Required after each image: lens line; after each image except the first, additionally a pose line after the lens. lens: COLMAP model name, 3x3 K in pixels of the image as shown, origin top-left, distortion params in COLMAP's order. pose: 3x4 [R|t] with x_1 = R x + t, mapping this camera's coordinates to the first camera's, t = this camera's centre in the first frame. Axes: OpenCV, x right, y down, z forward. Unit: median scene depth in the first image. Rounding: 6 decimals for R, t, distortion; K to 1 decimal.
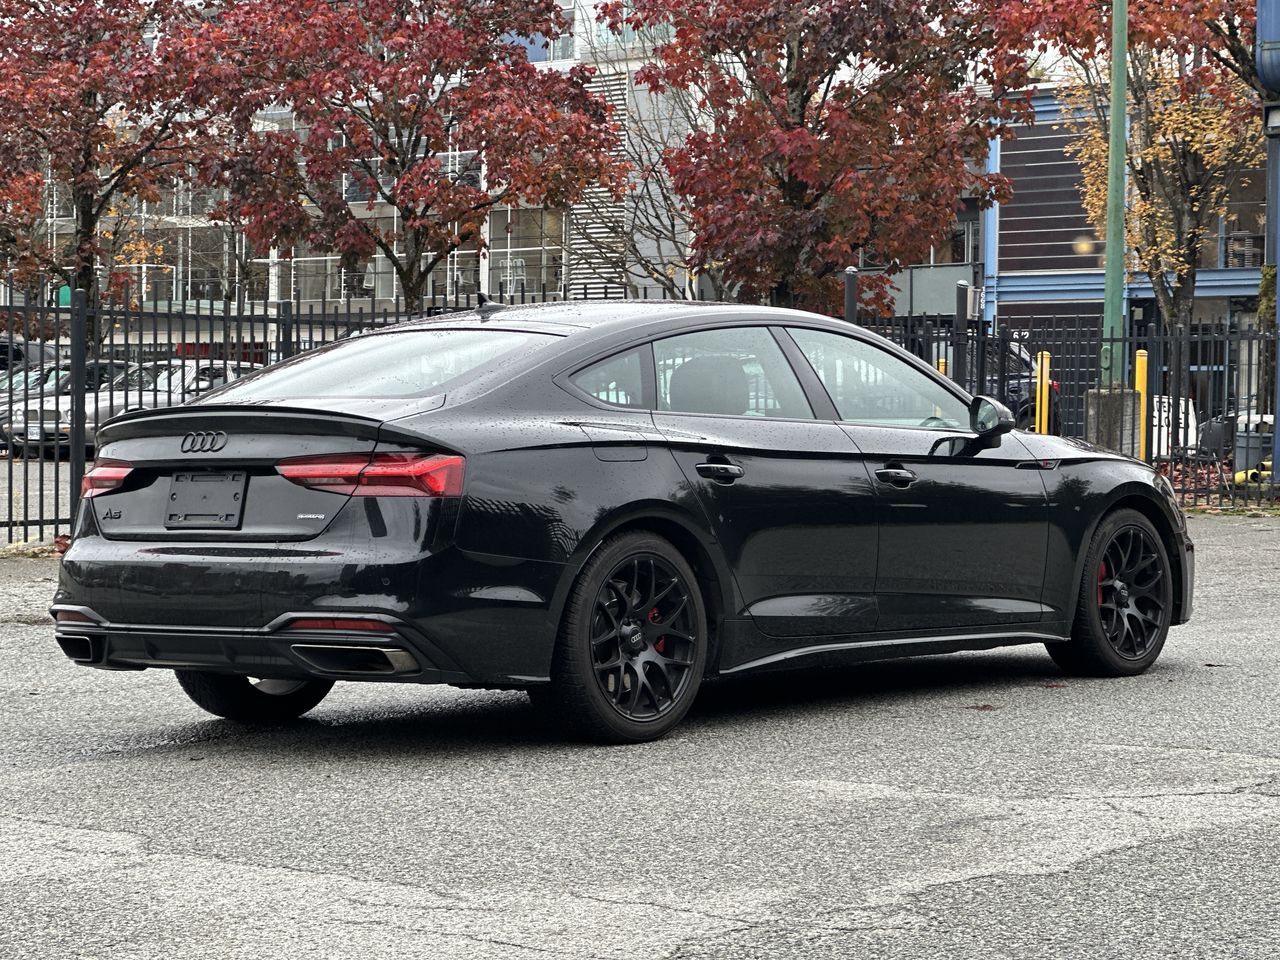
lens RADIAL K [[2851.8, 0, 665.5], [0, 2851.8, 480.1], [0, 0, 1]] dist [-0.110395, 3.771535]
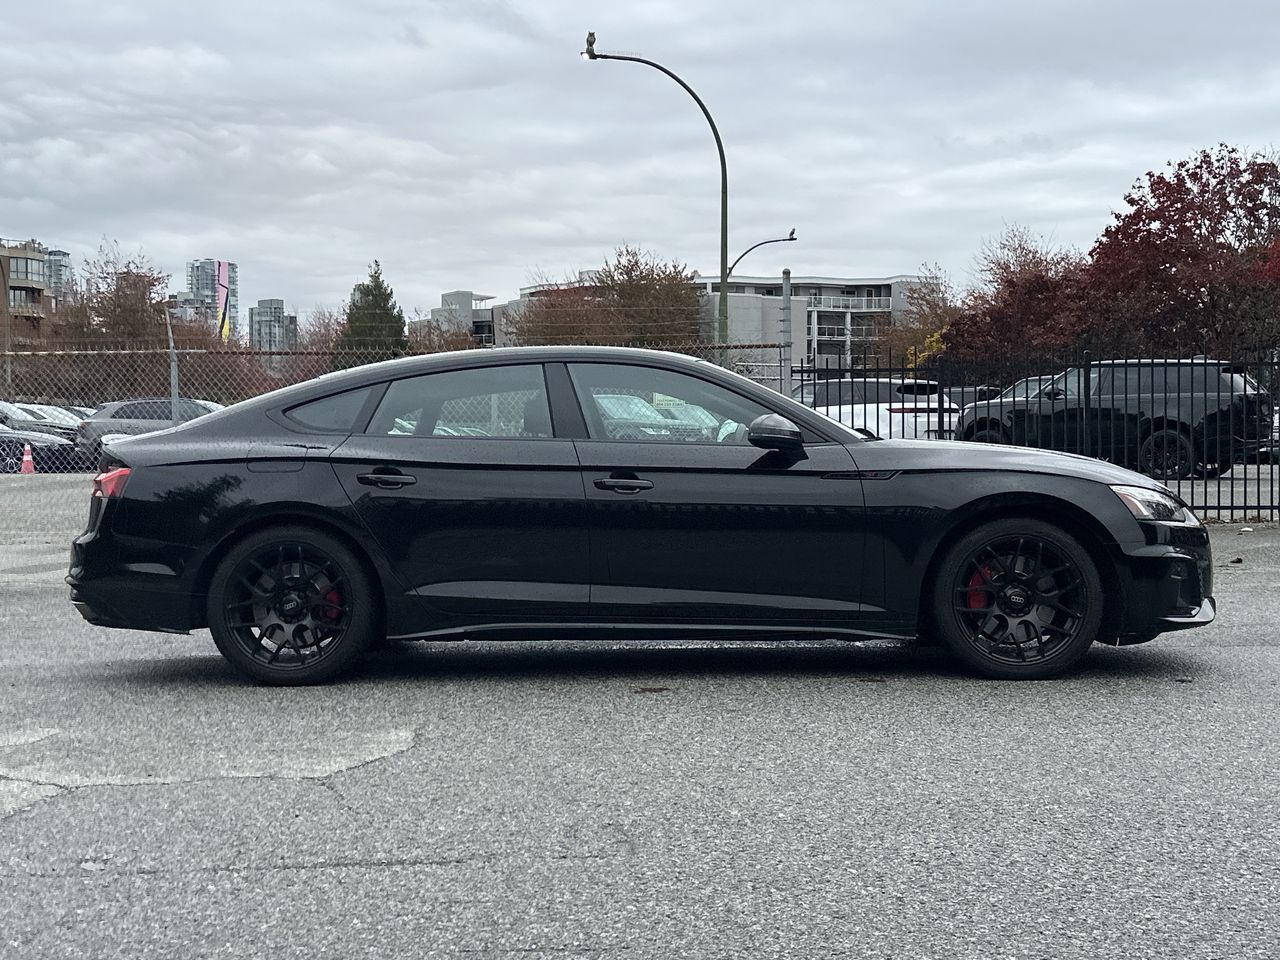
lens RADIAL K [[1622.0, 0, 640.0], [0, 1622.0, 480.0], [0, 0, 1]] dist [0.025145, 0.067482]
pose [[0.613812, 0.008337, -0.789409, 0.626983], [-0.006316, 0.999964, 0.005650, -0.007497], [0.789427, 0.001518, 0.613842, 0.608312]]
